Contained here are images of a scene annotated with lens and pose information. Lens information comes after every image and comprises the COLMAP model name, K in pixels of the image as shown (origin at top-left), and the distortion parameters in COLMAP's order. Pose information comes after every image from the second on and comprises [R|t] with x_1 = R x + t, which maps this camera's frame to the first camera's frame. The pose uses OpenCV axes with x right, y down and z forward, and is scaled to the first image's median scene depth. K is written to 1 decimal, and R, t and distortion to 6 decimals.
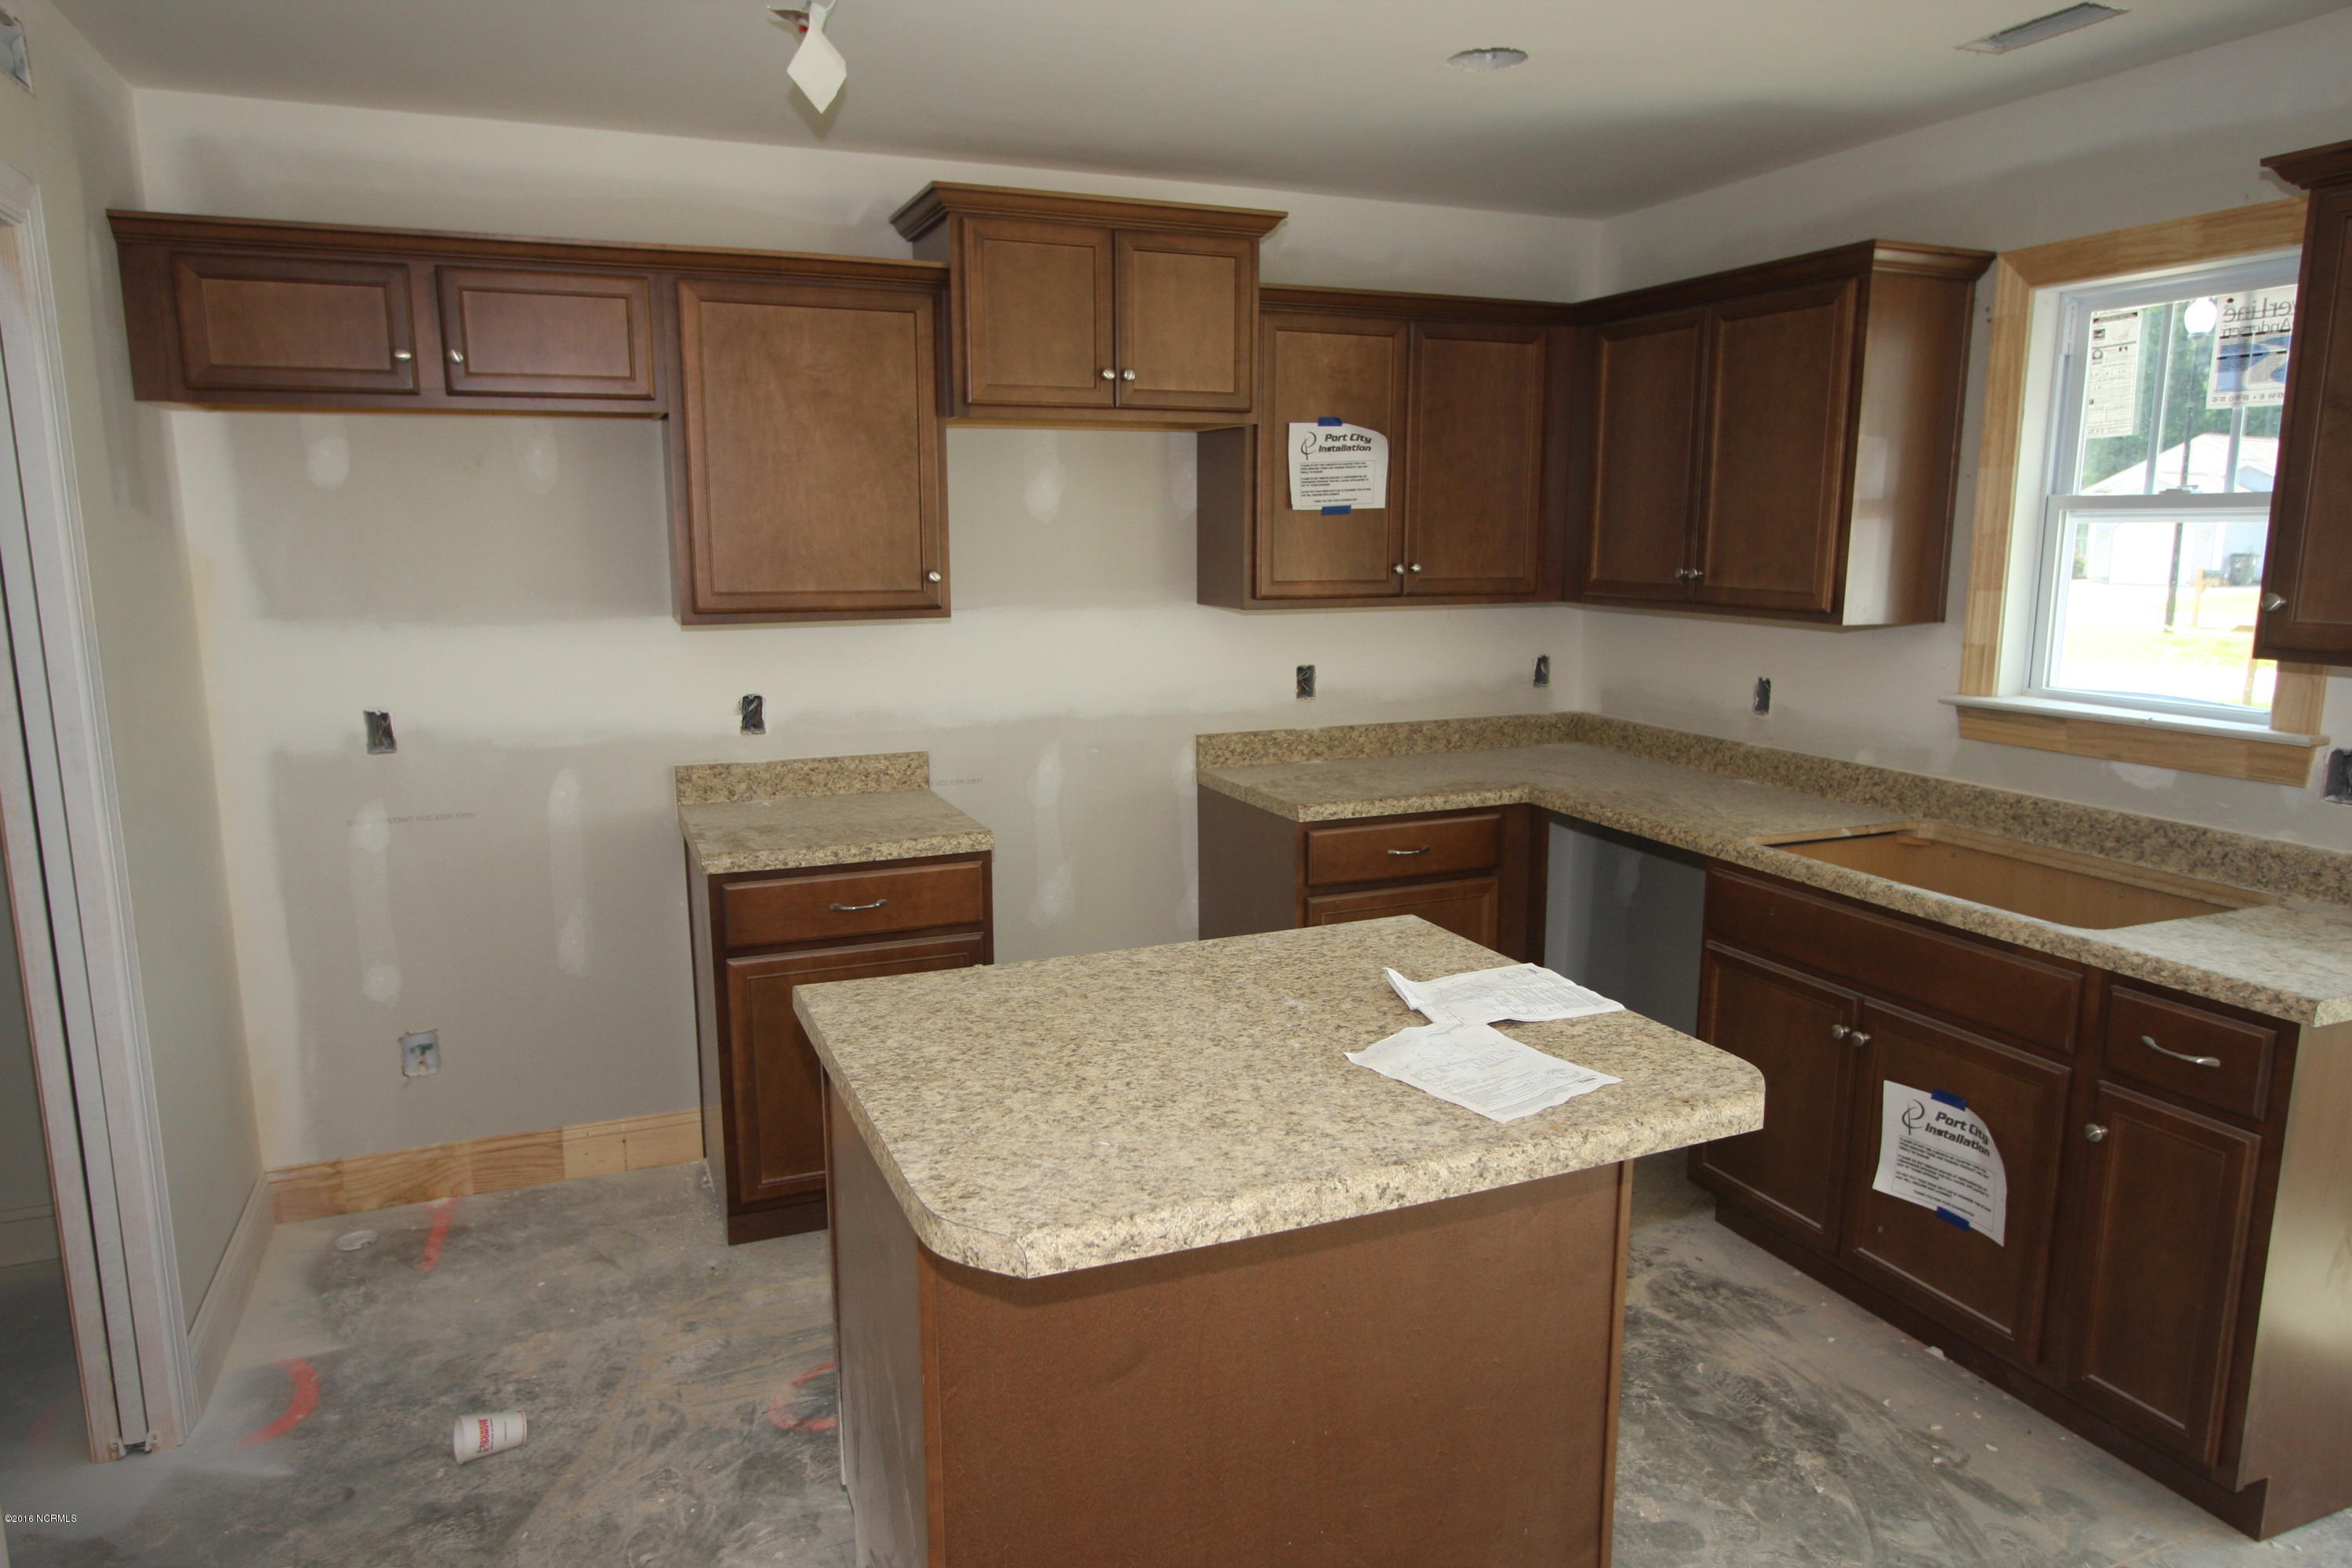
lens RADIAL K [[1512.8, 0, 1185.6], [0, 1512.8, 787.8], [0, 0, 1]] dist [-0.017992, 0.015647]
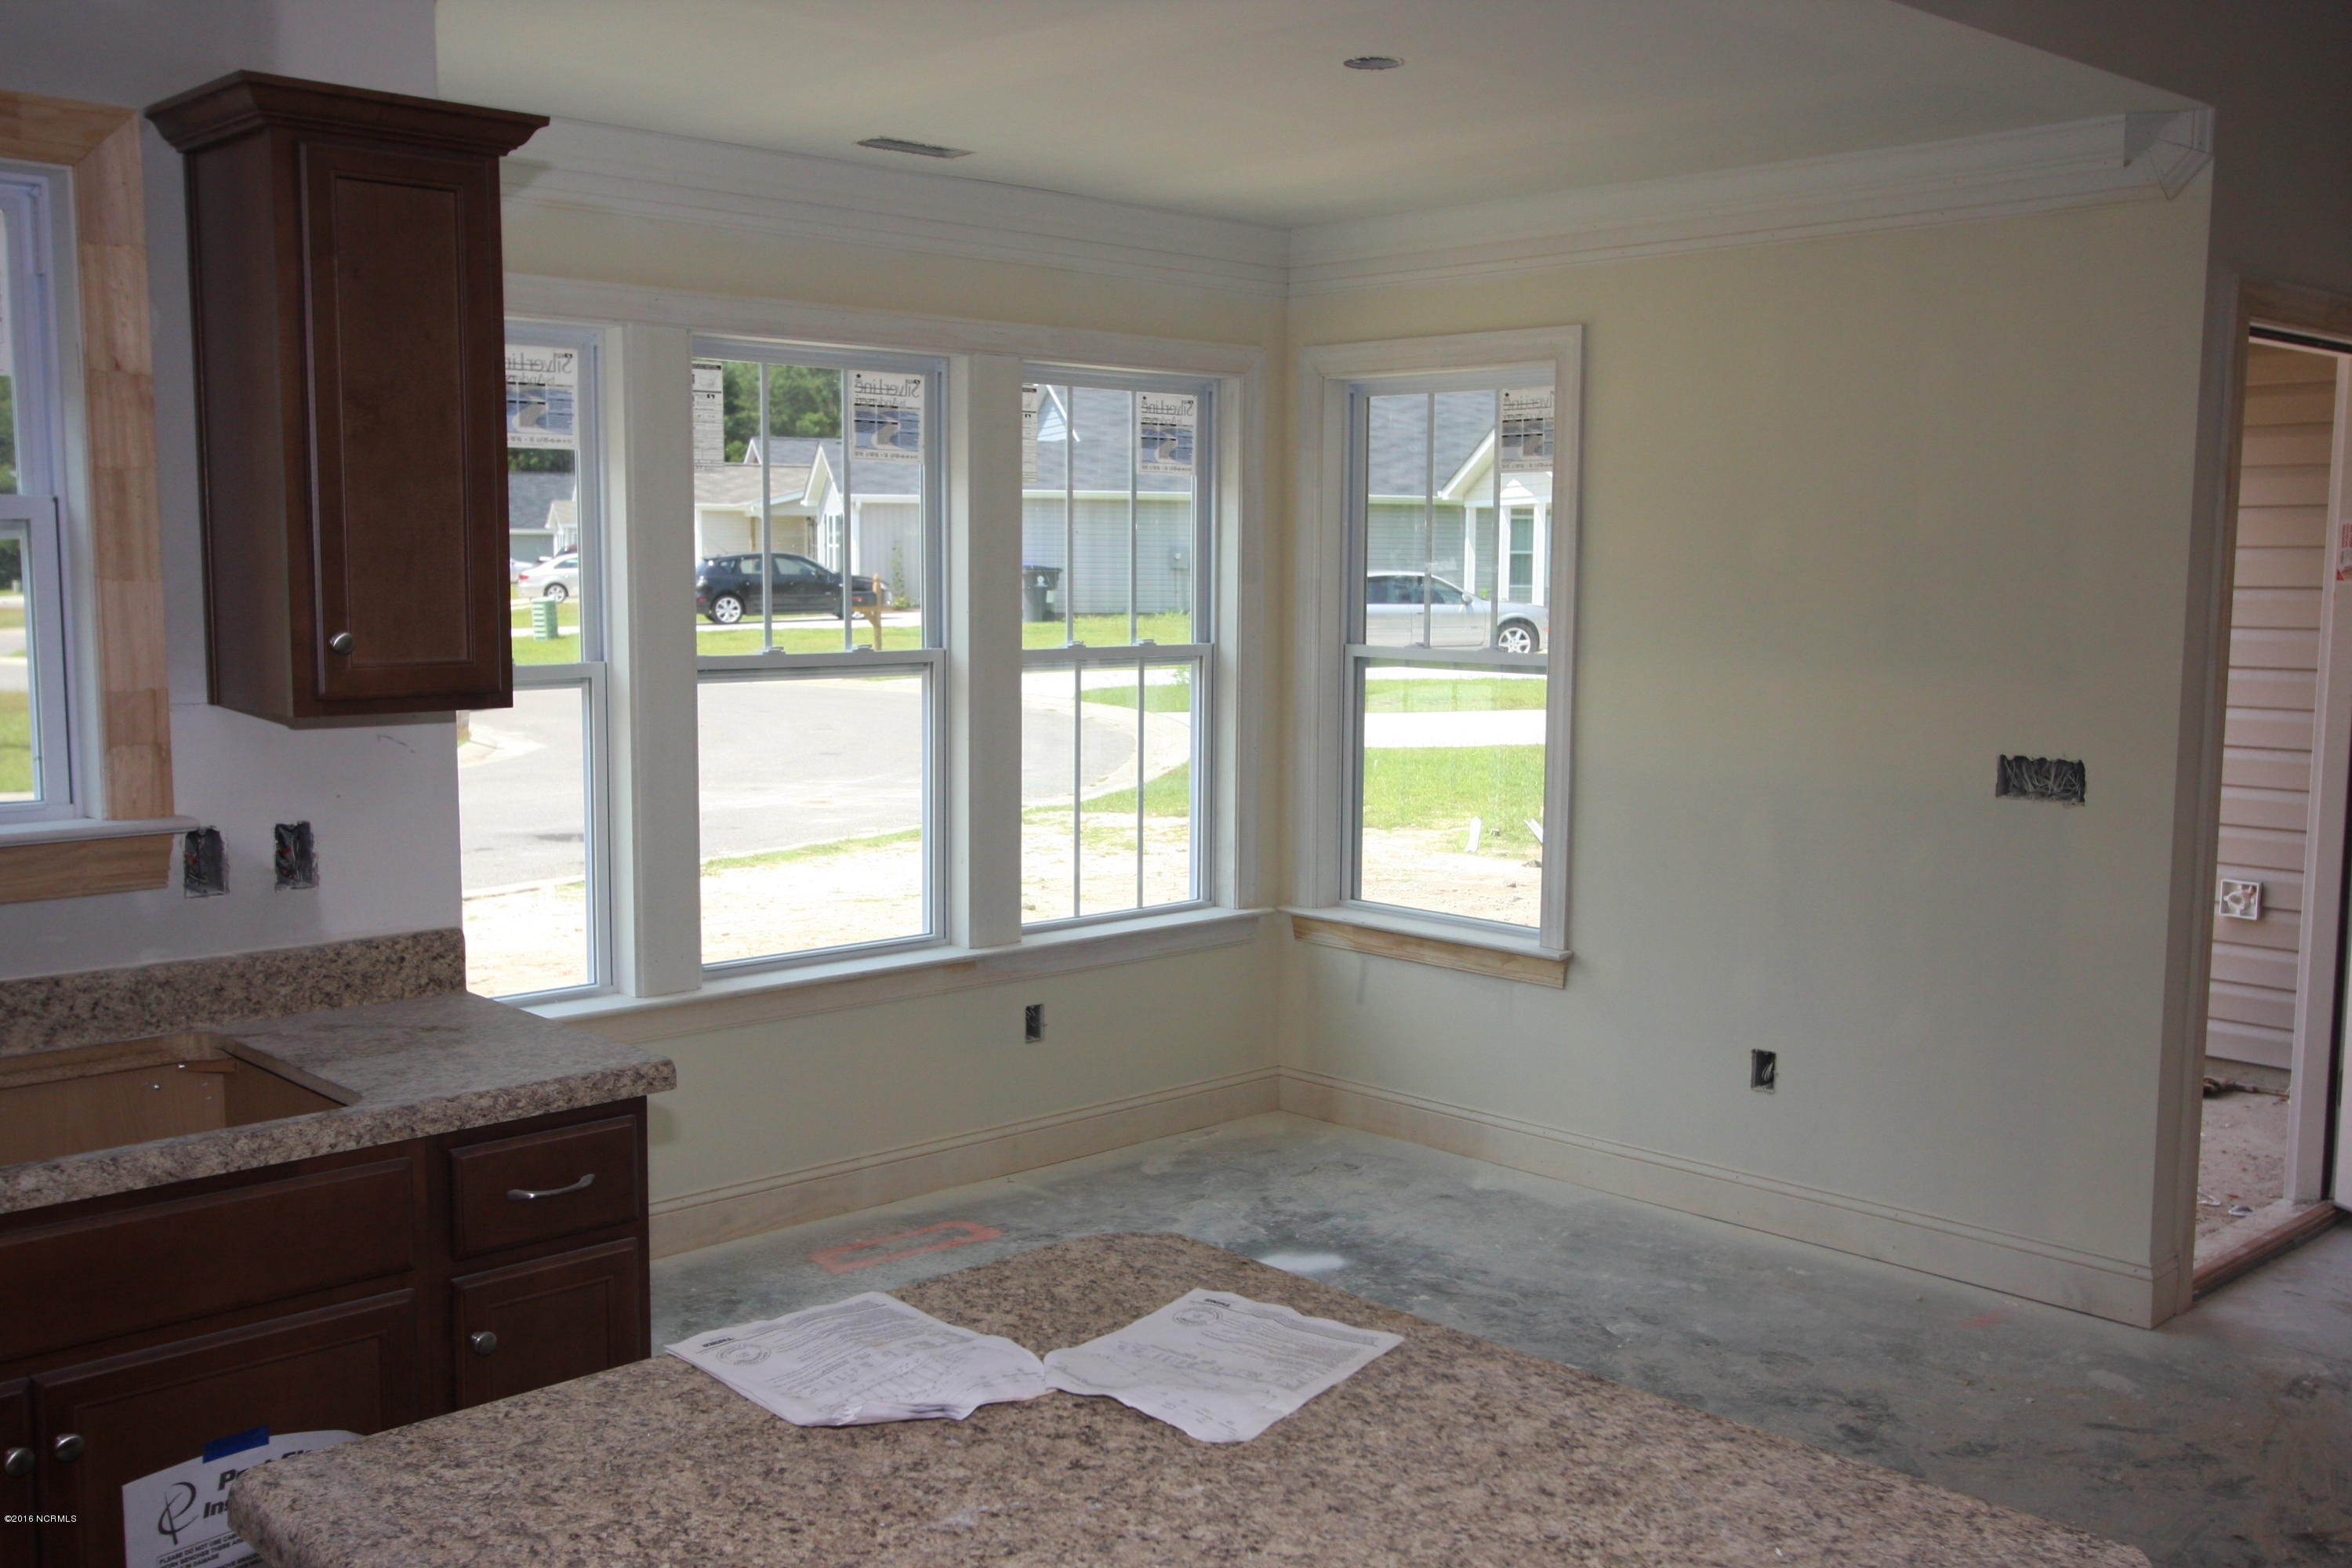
lens RADIAL K [[2201.6, 0, 1176.0], [0, 2201.6, 784.0], [0, 0, 1]] dist [0.005002, 0.011305]
pose [[-0.351054, -0.099969, 0.931003, -0.533829], [0.153698, 0.974646, 0.162610, -0.175291], [-0.923655, 0.200179, -0.326788, 1.006505]]
